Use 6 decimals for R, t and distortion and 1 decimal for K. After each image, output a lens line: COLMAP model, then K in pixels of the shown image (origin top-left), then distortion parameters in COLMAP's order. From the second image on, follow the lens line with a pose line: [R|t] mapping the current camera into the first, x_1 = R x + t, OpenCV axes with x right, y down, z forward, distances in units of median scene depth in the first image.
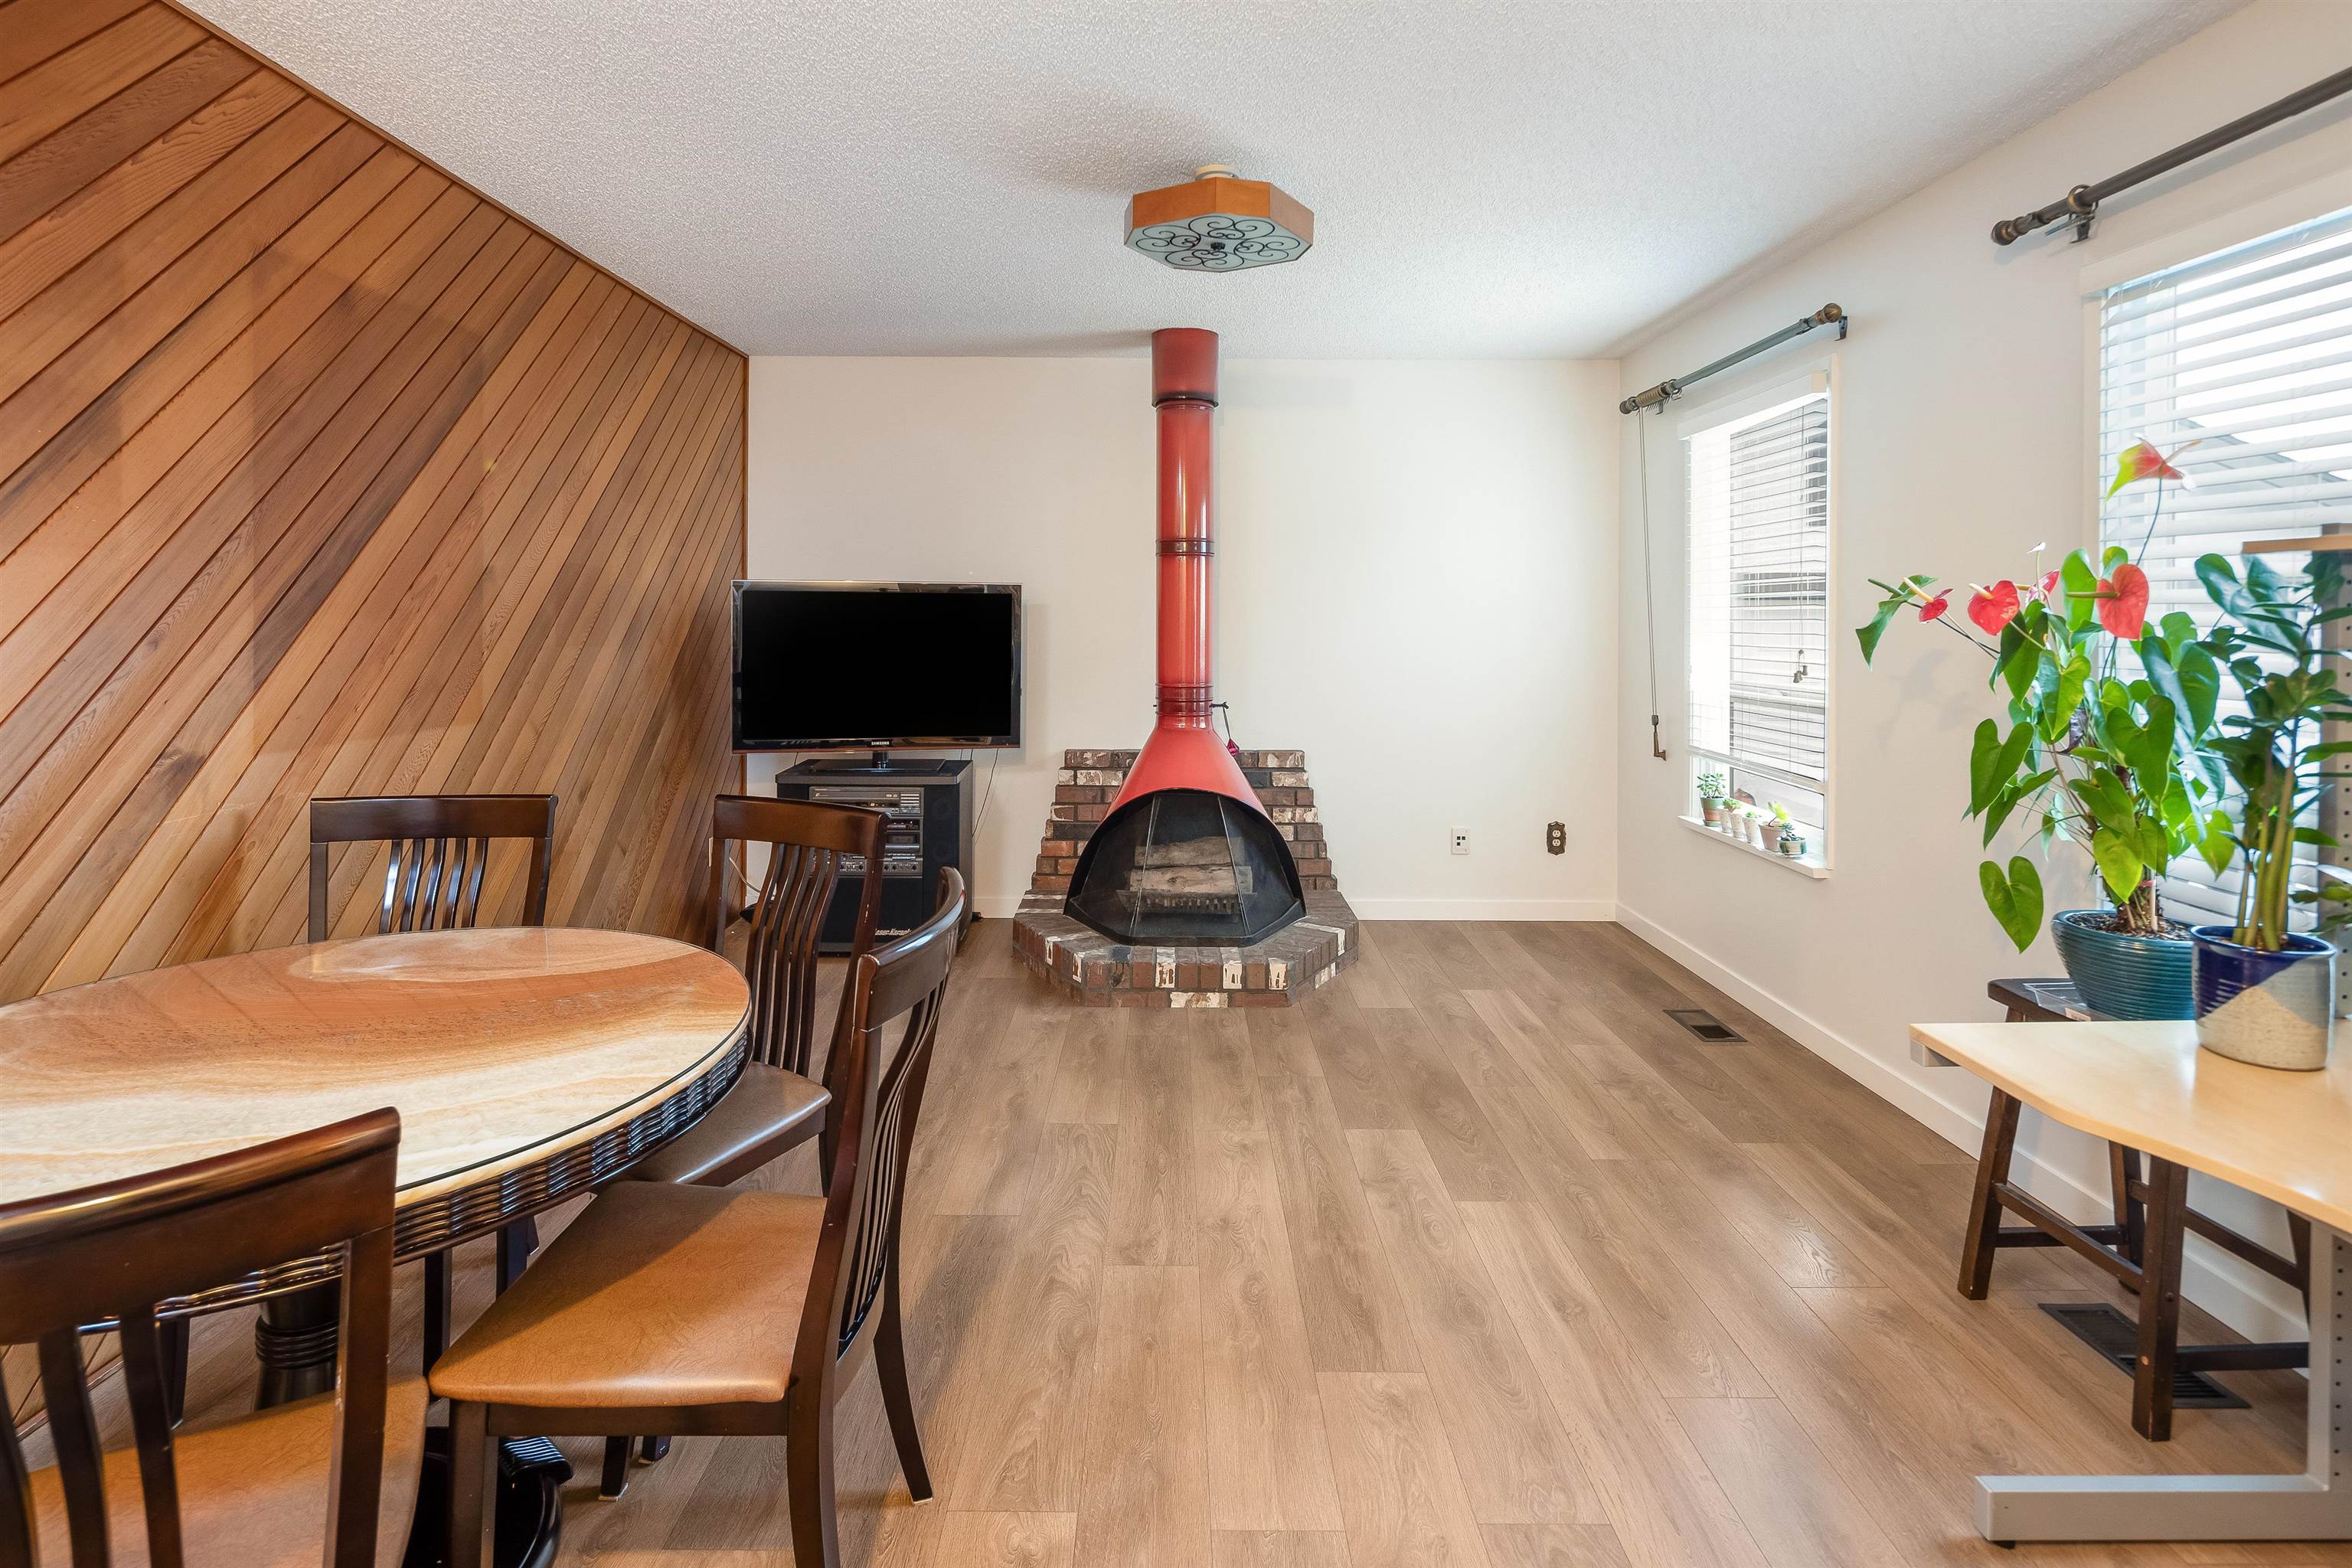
lens RADIAL K [[1147.2, 0, 1189.4], [0, 1147.2, 614.2], [0, 0, 1]] dist [0.012250, -0.000653]
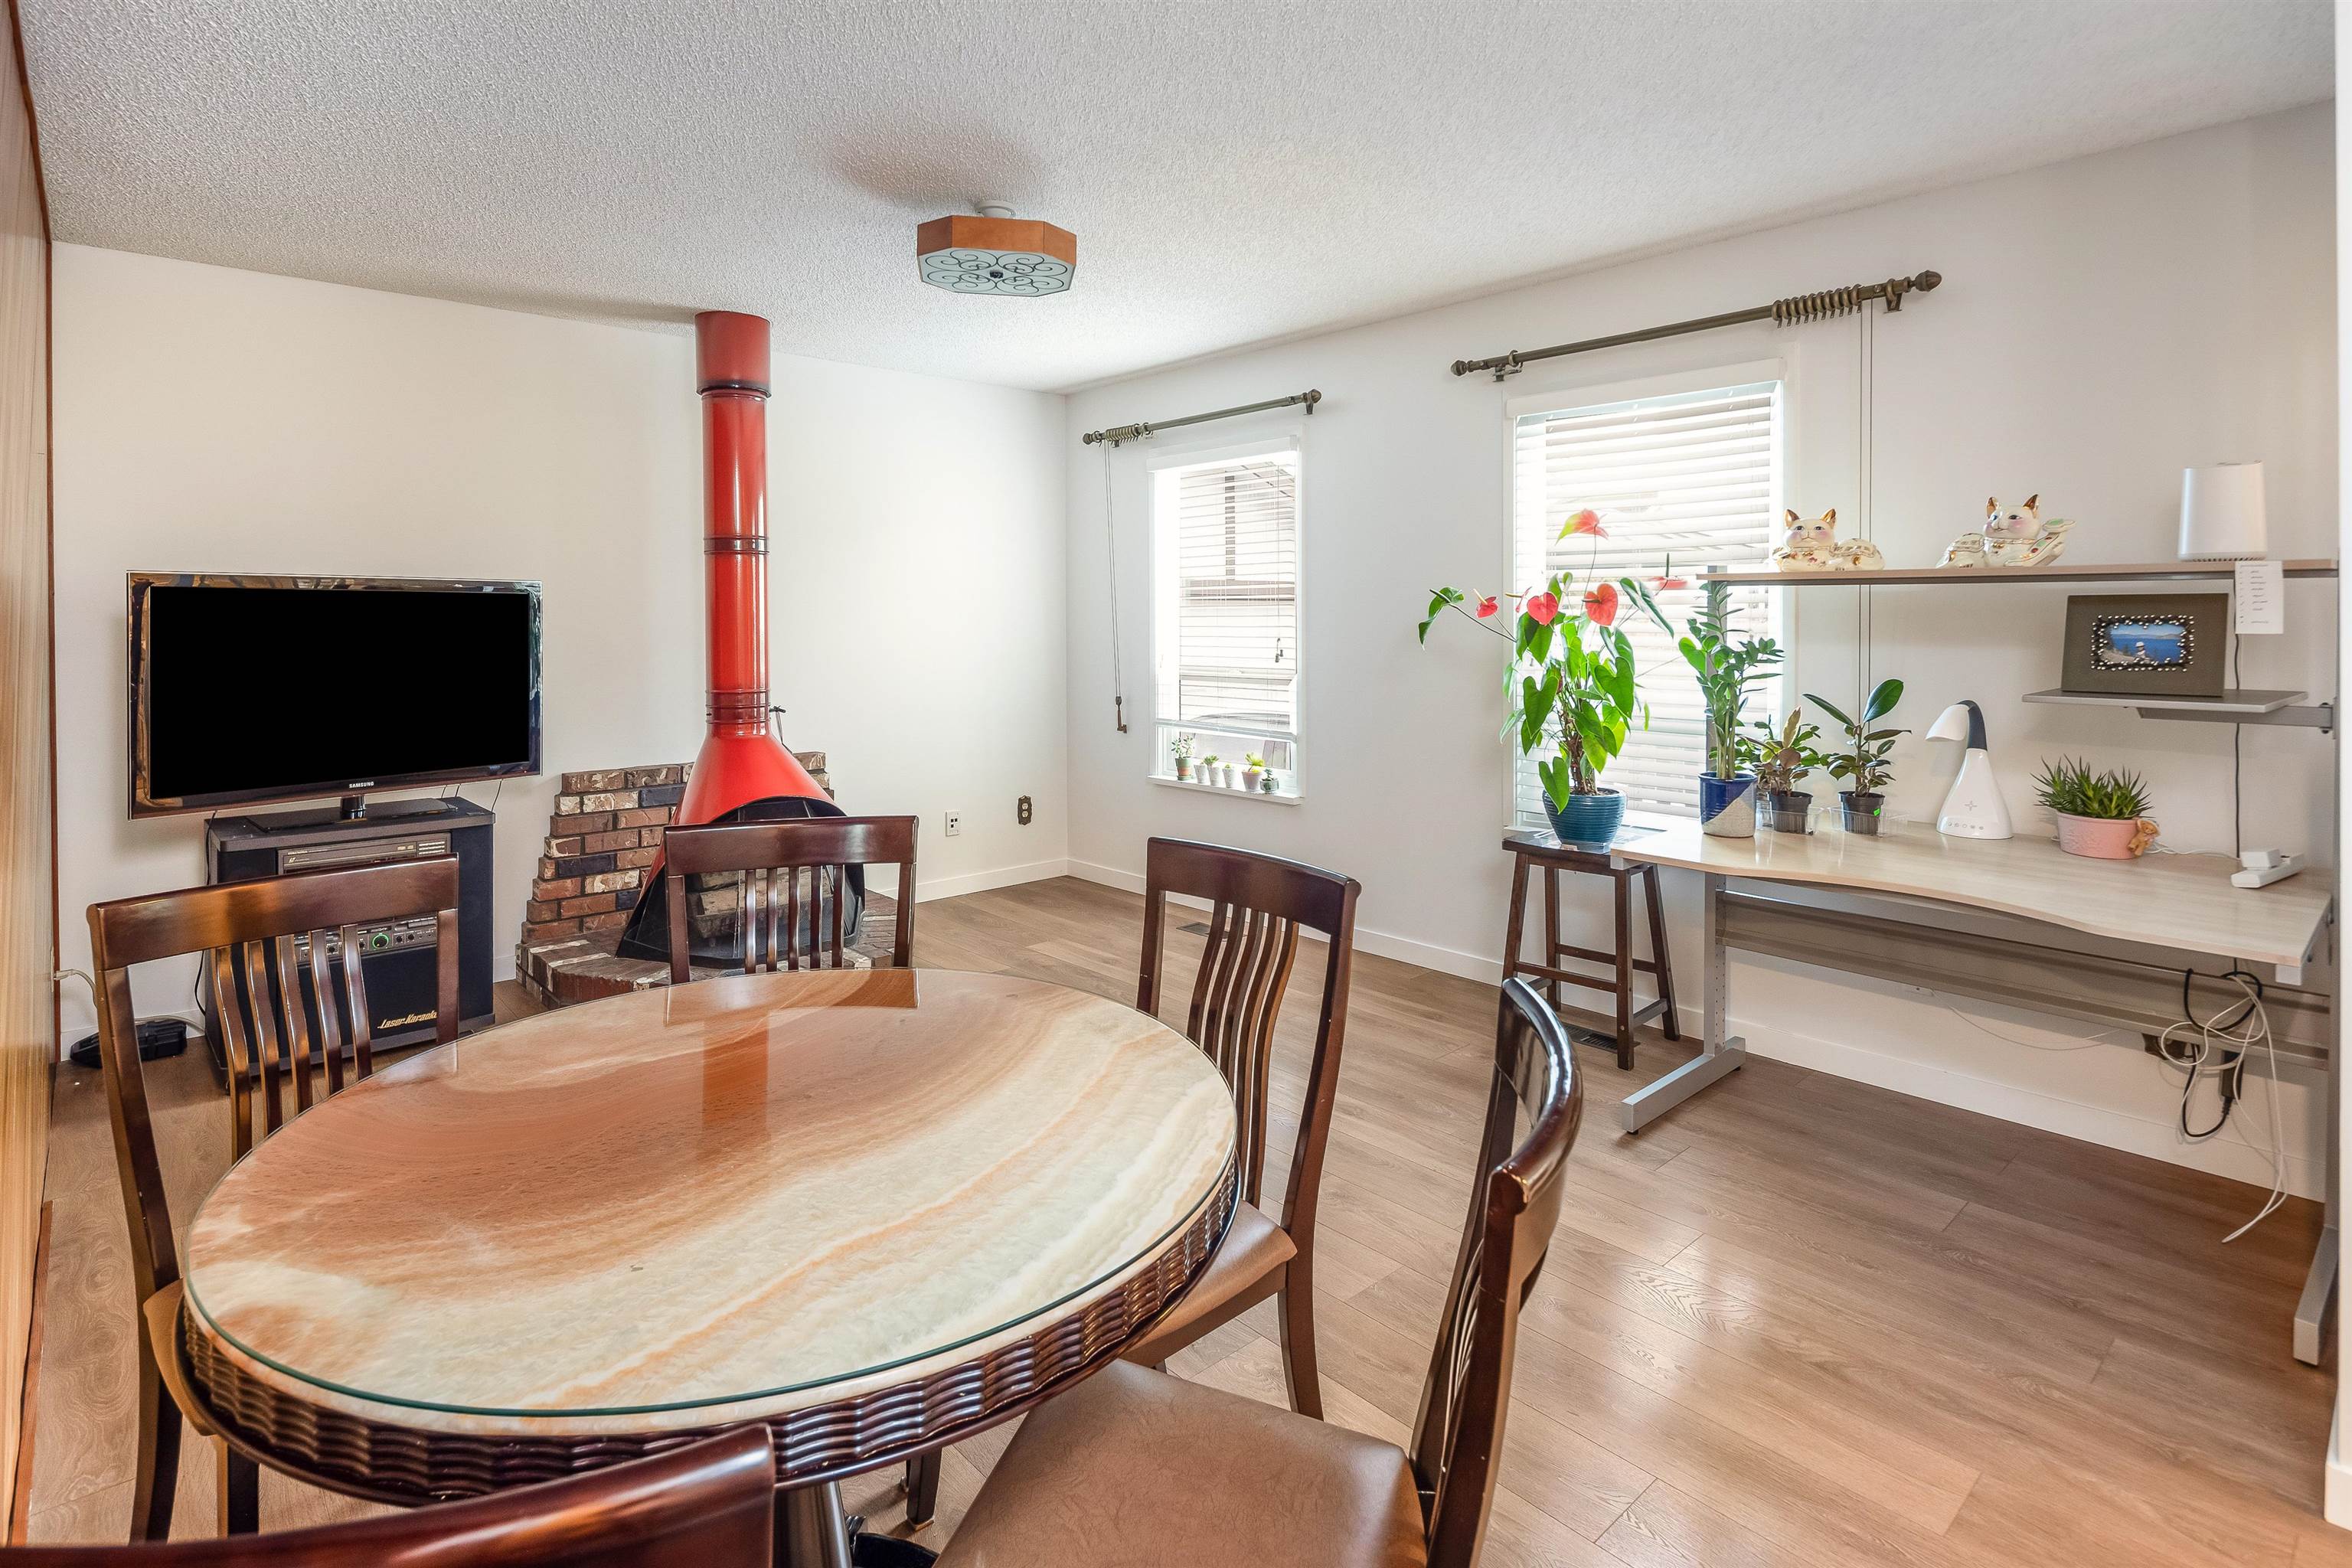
lens RADIAL K [[1147.2, 0, 1189.4], [0, 1147.2, 614.2], [0, 0, 1]] dist [0.012250, -0.000653]
pose [[0.749905, -0.005427, 0.661523, -0.353649], [0.004872, 0.999985, 0.002681, -0.001939], [-0.661527, 0.001212, 0.749920, 0.043949]]
